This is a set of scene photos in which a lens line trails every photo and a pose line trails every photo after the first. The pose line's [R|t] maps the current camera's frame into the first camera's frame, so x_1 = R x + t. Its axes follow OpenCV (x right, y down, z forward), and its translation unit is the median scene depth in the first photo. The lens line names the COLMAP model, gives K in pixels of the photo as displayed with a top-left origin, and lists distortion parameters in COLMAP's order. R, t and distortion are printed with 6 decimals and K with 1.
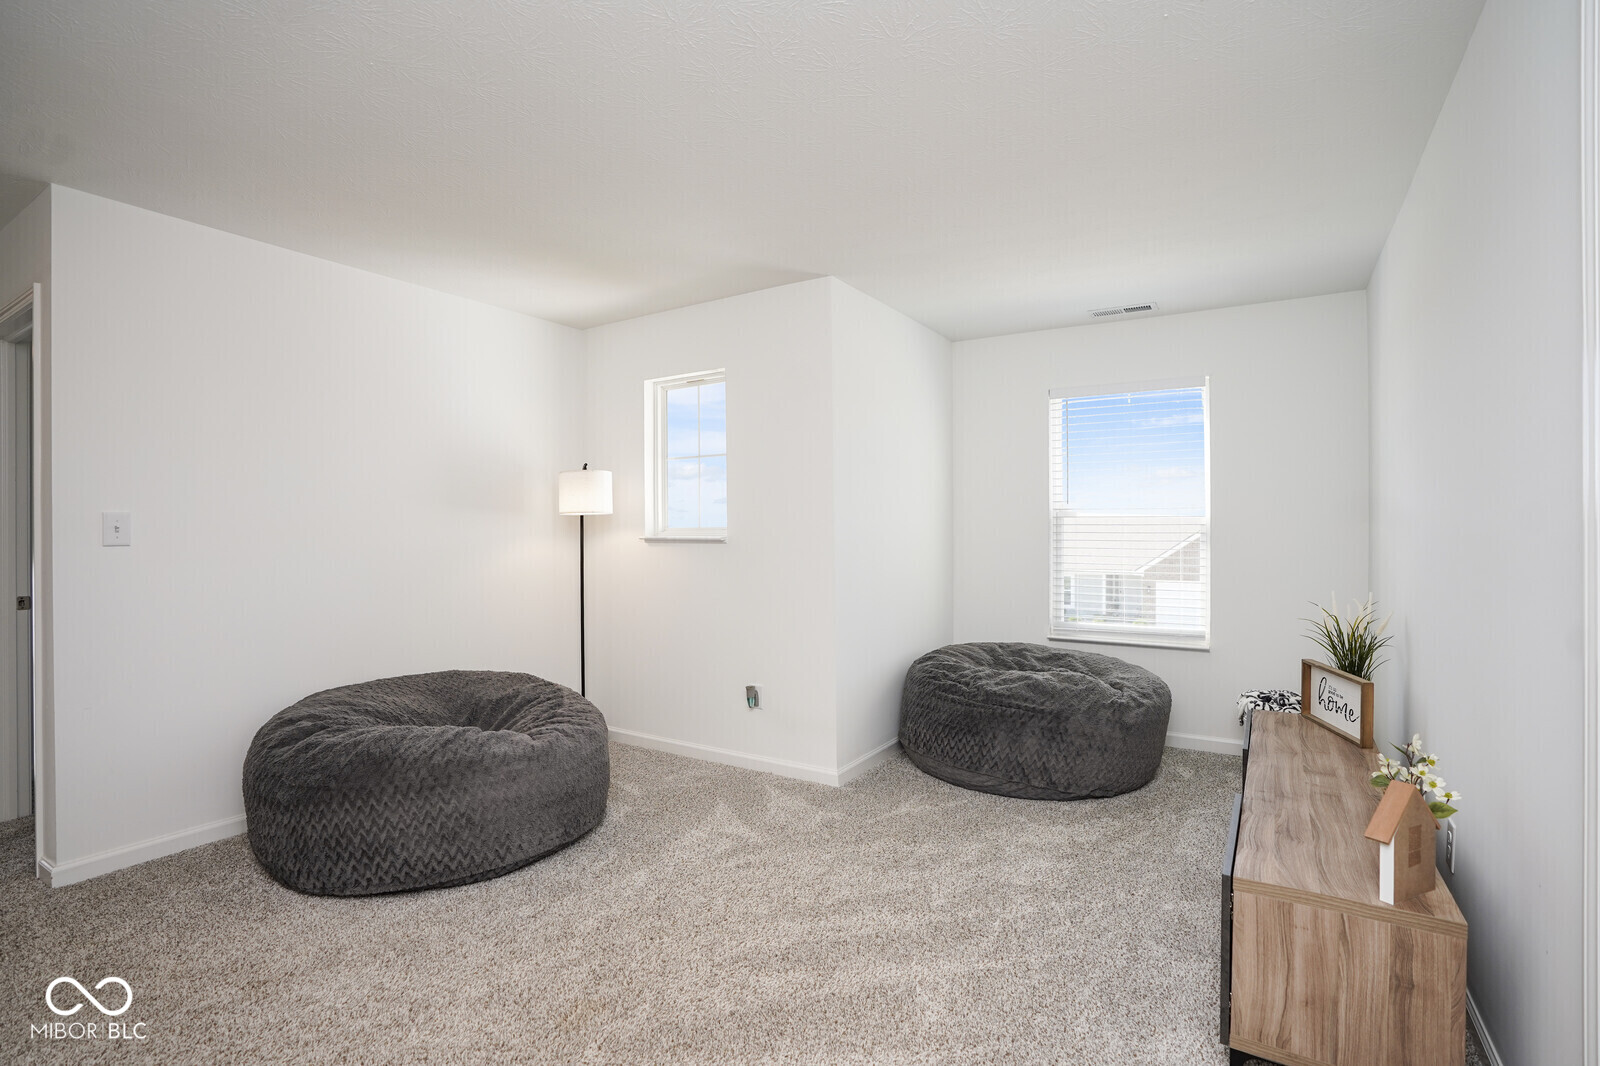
lens RADIAL K [[745.5, 0, 801.0], [0, 745.5, 530.6], [0, 0, 1]] dist [-0.044177, 0.011393]
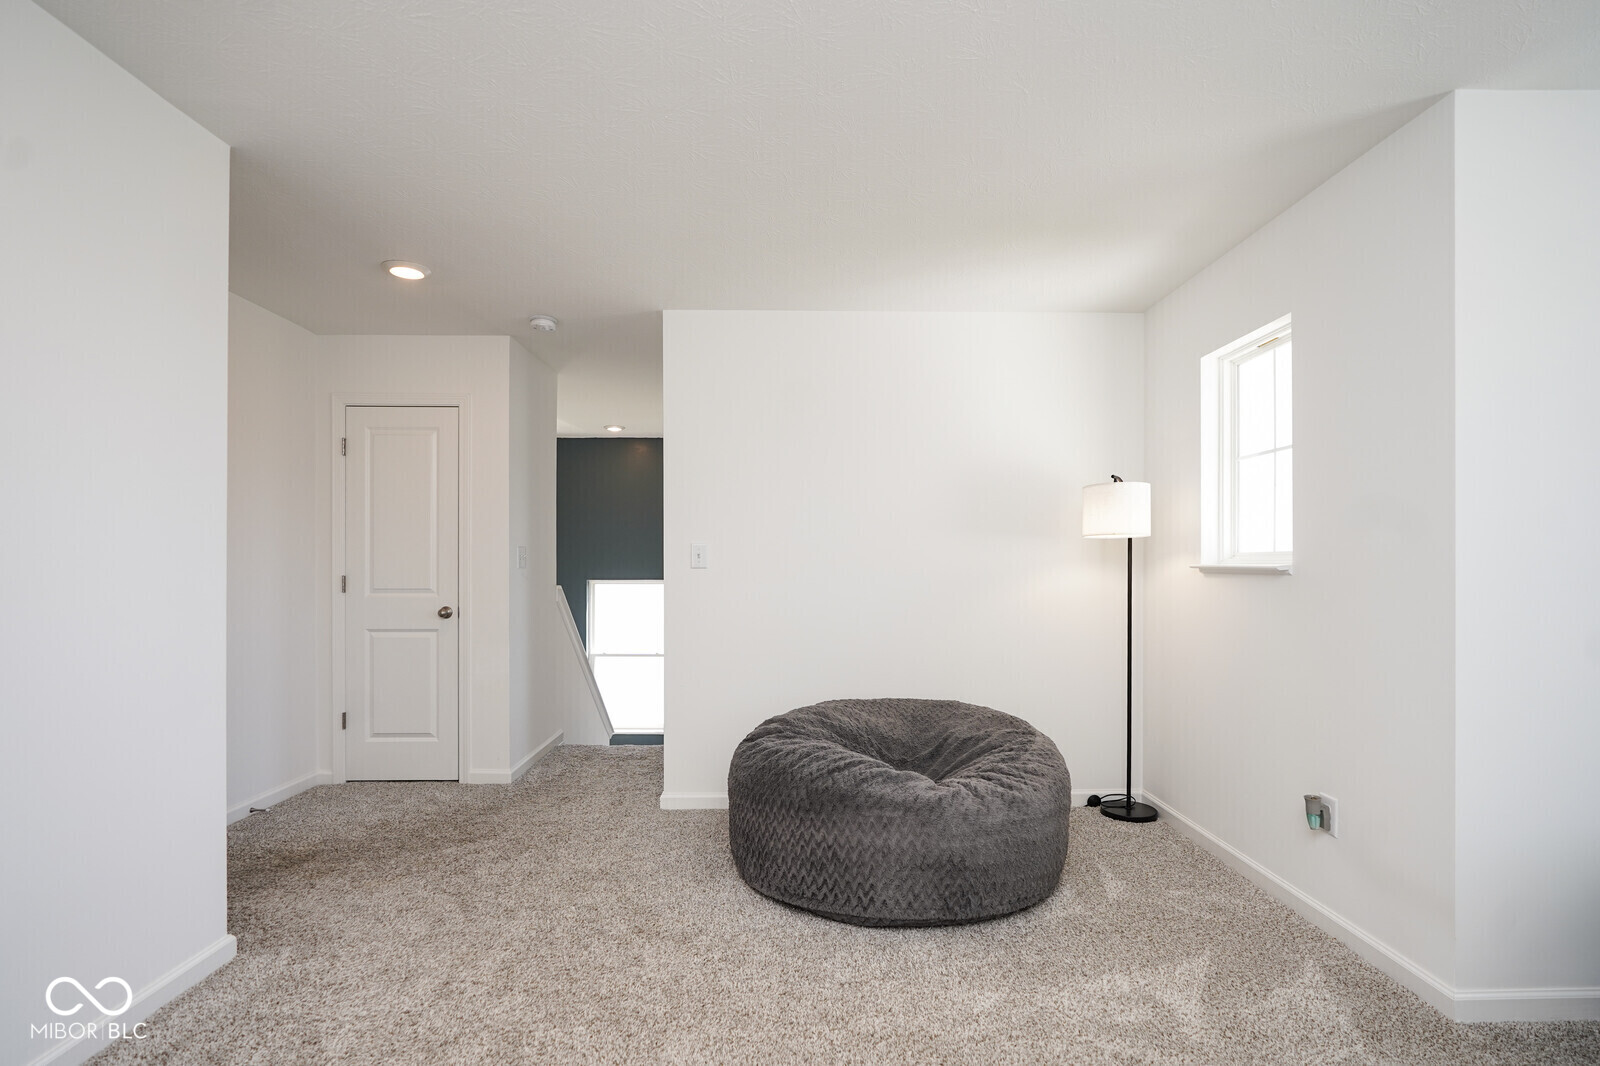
lens RADIAL K [[745.5, 0, 778.0], [0, 745.5, 558.1], [0, 0, 1]] dist [-0.044177, 0.011393]
pose [[0.543756, -0.003151, -0.839238, 0.291274], [-0.002646, 0.999982, -0.005469, 0.010928], [0.839239, 0.005195, 0.543738, 0.373202]]
